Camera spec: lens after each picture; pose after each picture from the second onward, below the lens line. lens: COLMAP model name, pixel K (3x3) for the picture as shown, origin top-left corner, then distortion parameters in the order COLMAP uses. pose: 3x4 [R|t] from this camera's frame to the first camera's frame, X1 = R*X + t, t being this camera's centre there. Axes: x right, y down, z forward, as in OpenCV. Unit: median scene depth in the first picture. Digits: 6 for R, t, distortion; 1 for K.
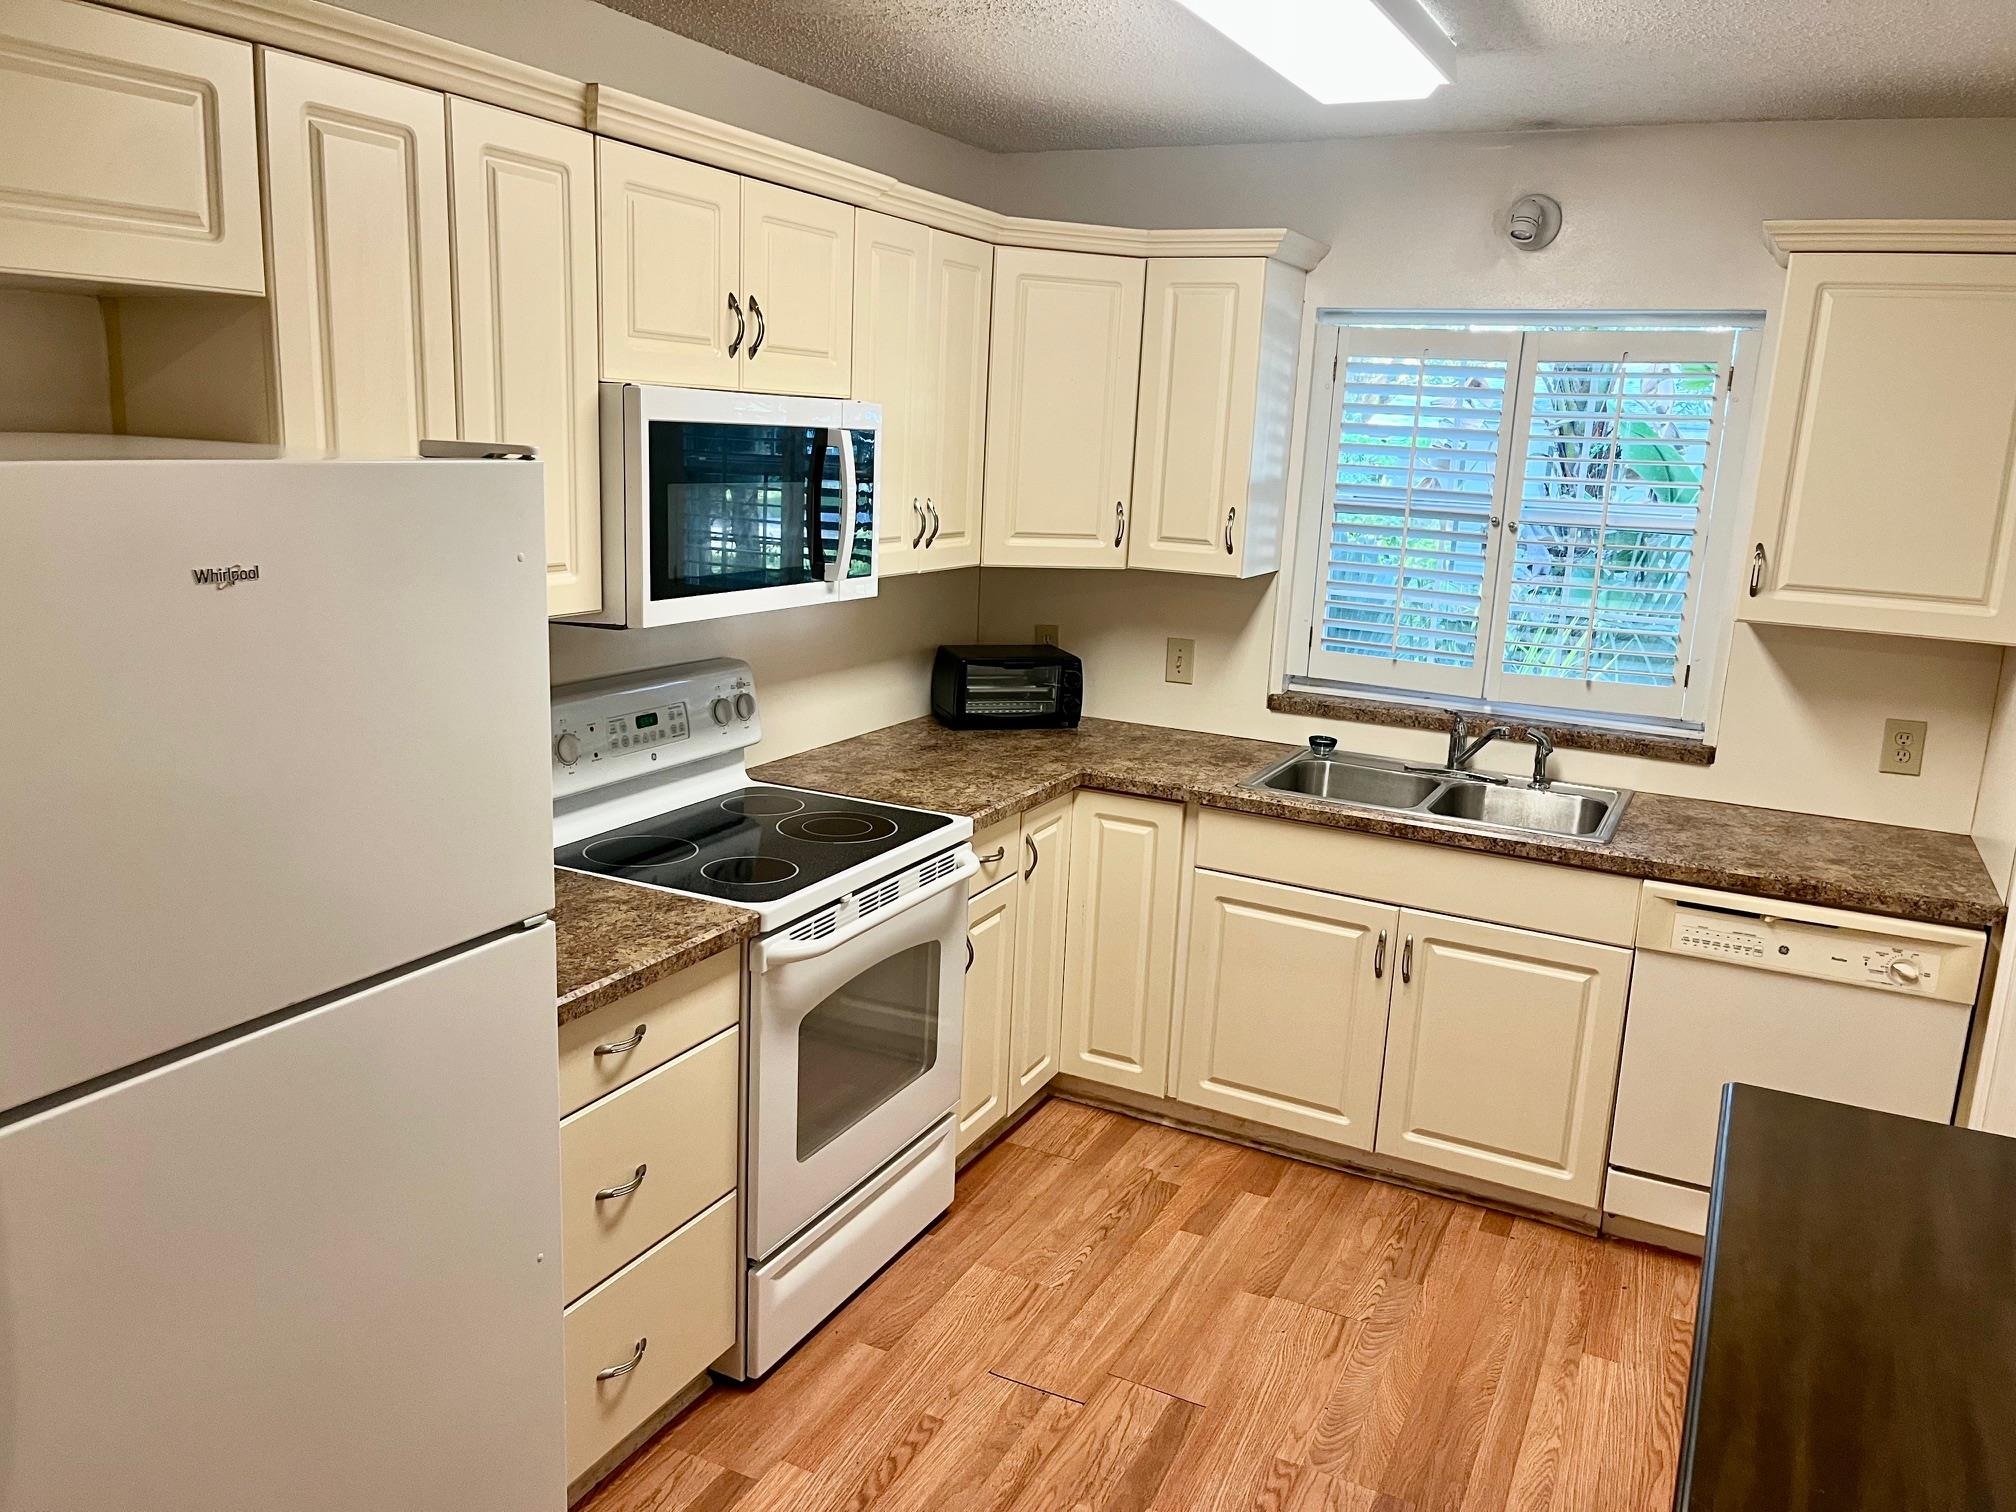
lens RADIAL K [[1538.1, 0, 1002.8], [0, 1538.1, 755.3], [0, 0, 1]] dist [0.039764, 0.000088]
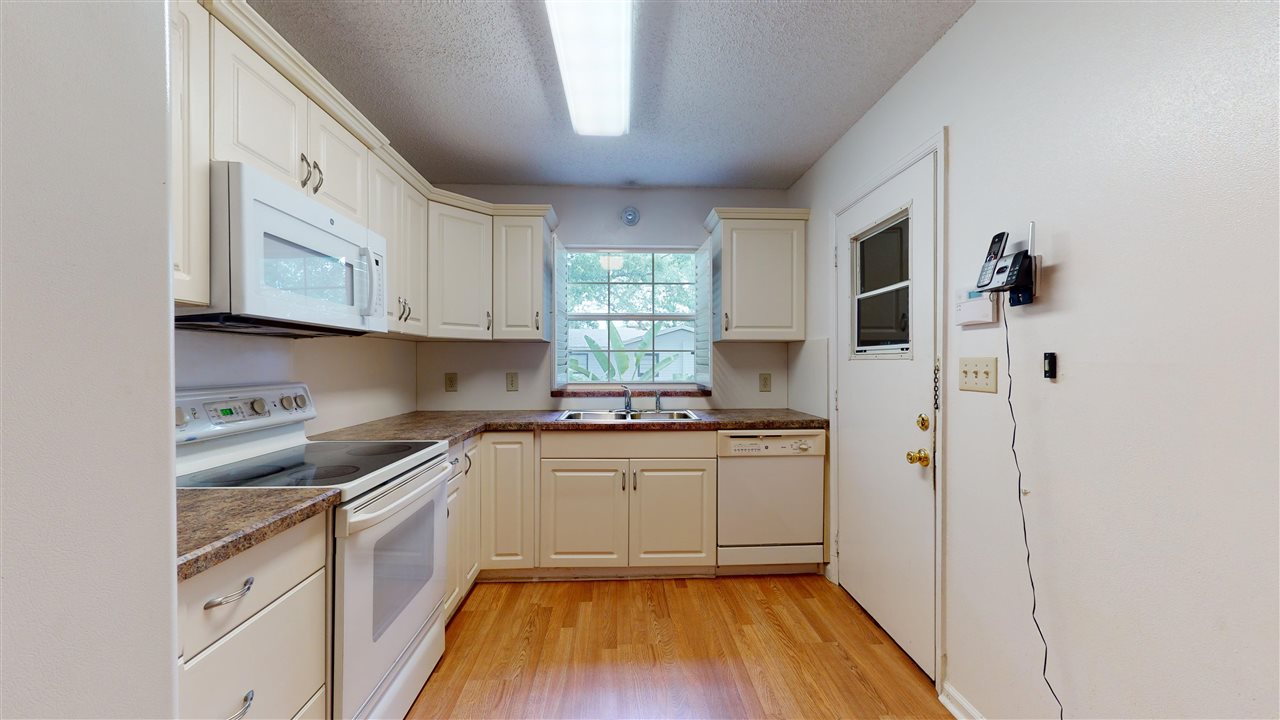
lens RADIAL K [[473.7, 0, 639.6], [0, 473.7, 360.4], [0, 0, 1]] dist [0.006861, 0.000482]
pose [[0.870709, -0.042362, 0.489970, -0.094378], [0.143242, 0.974933, -0.170259, 0.077045], [-0.470475, 0.218431, 0.854951, 0.314381]]
